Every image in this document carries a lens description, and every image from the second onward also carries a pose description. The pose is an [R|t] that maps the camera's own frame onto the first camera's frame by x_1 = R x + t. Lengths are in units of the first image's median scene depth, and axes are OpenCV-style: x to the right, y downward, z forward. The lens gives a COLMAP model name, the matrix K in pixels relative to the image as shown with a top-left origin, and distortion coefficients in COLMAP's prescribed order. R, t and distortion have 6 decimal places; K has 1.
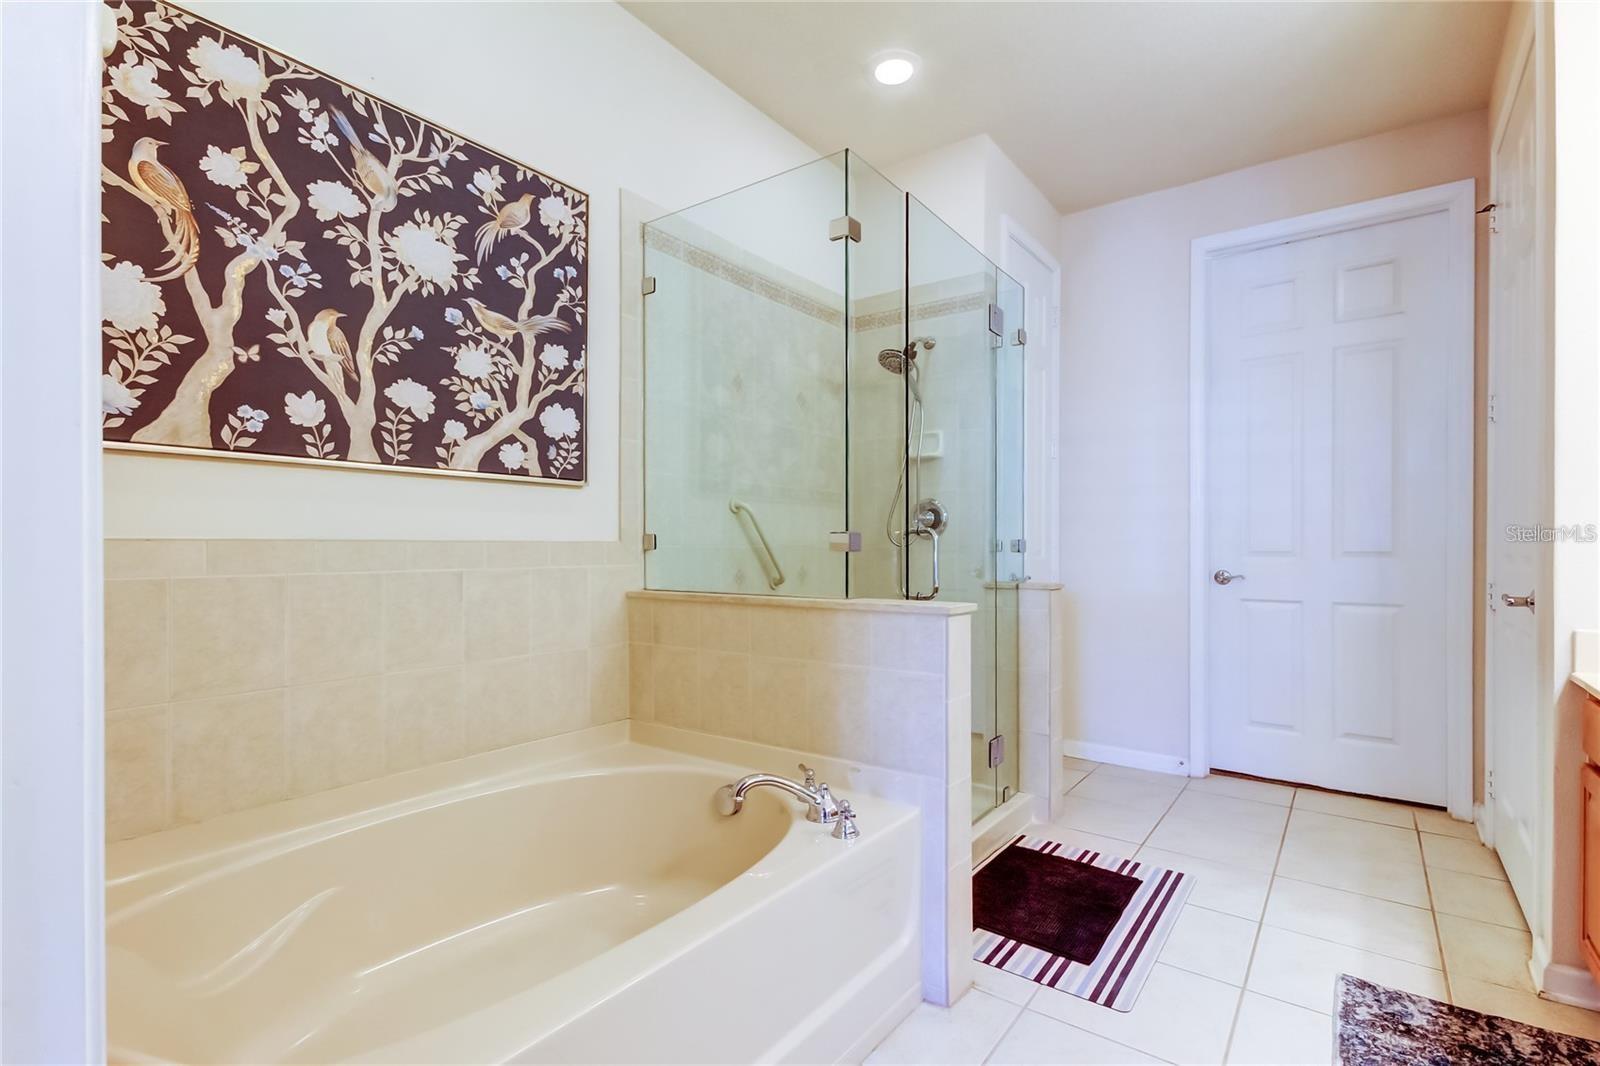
lens RADIAL K [[726.9, 0, 800.8], [0, 726.9, 548.2], [0, 0, 1]] dist [-0.000048, -0.011393]
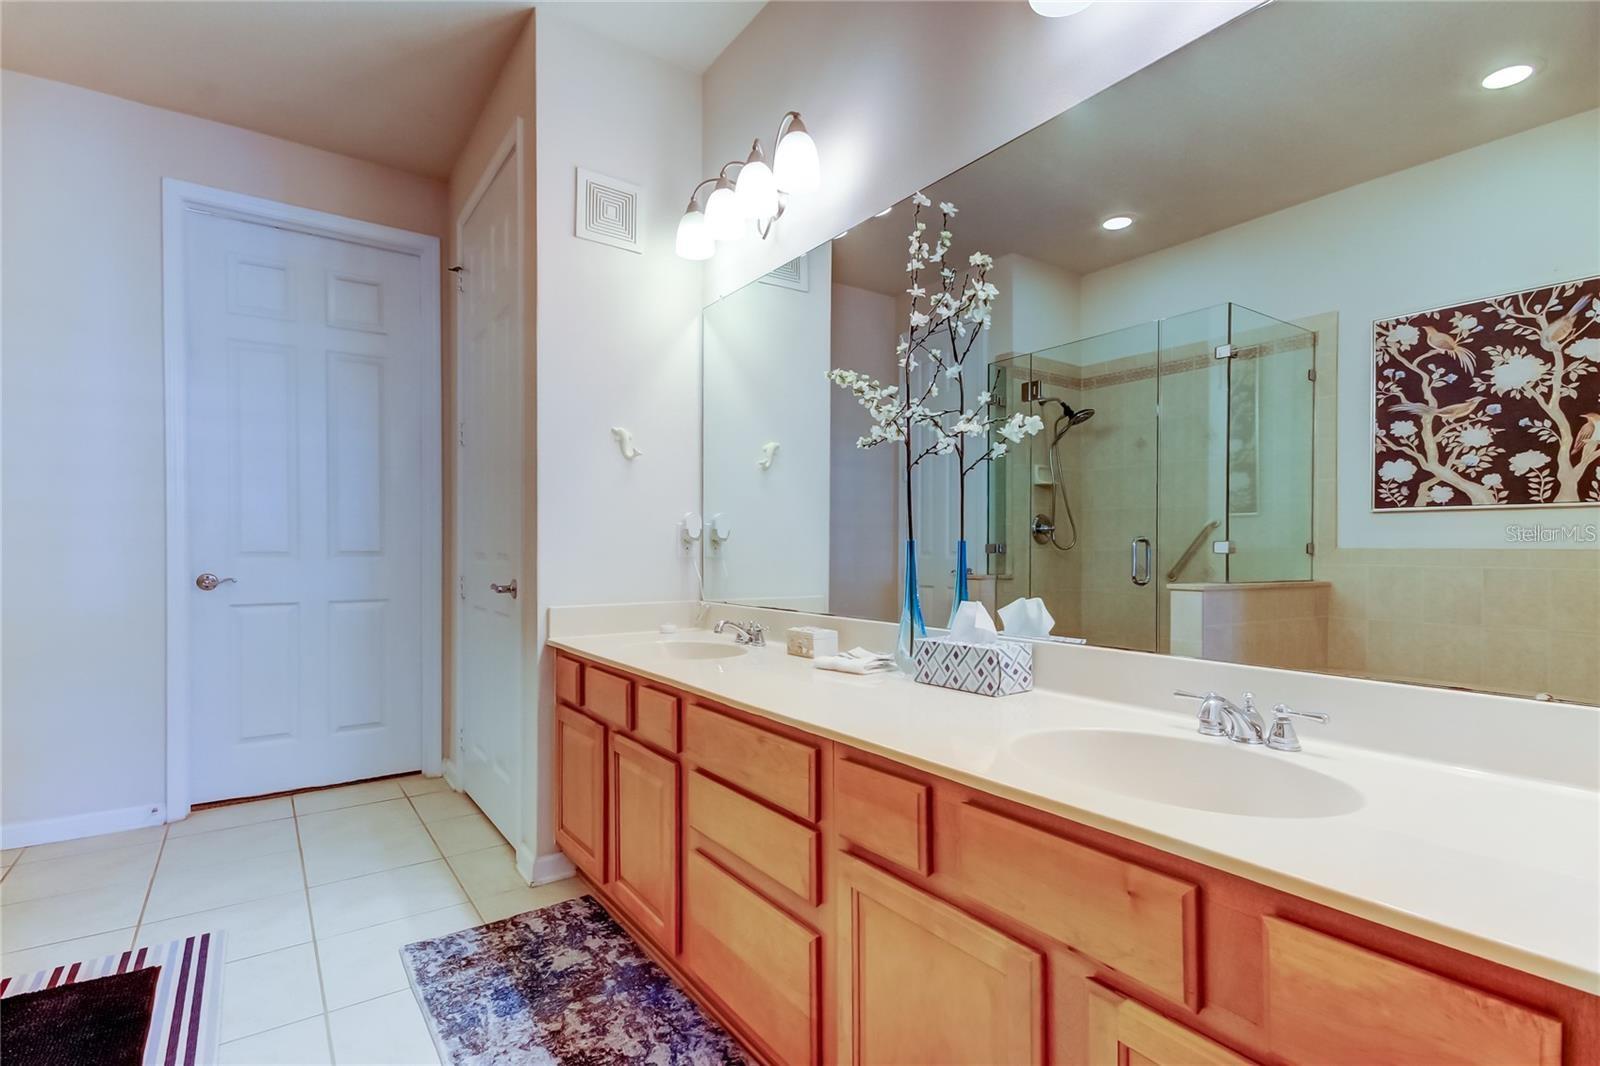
lens RADIAL K [[741.5, 0, 801.0], [0, 741.5, 549.9], [0, 0, 1]] dist [0.001860, -0.010735]
pose [[0.273515, -0.004932, 0.961855, -0.105033], [0.001930, 0.999988, 0.004579, -0.001120], [-0.961866, 0.000604, 0.273522, 0.097703]]
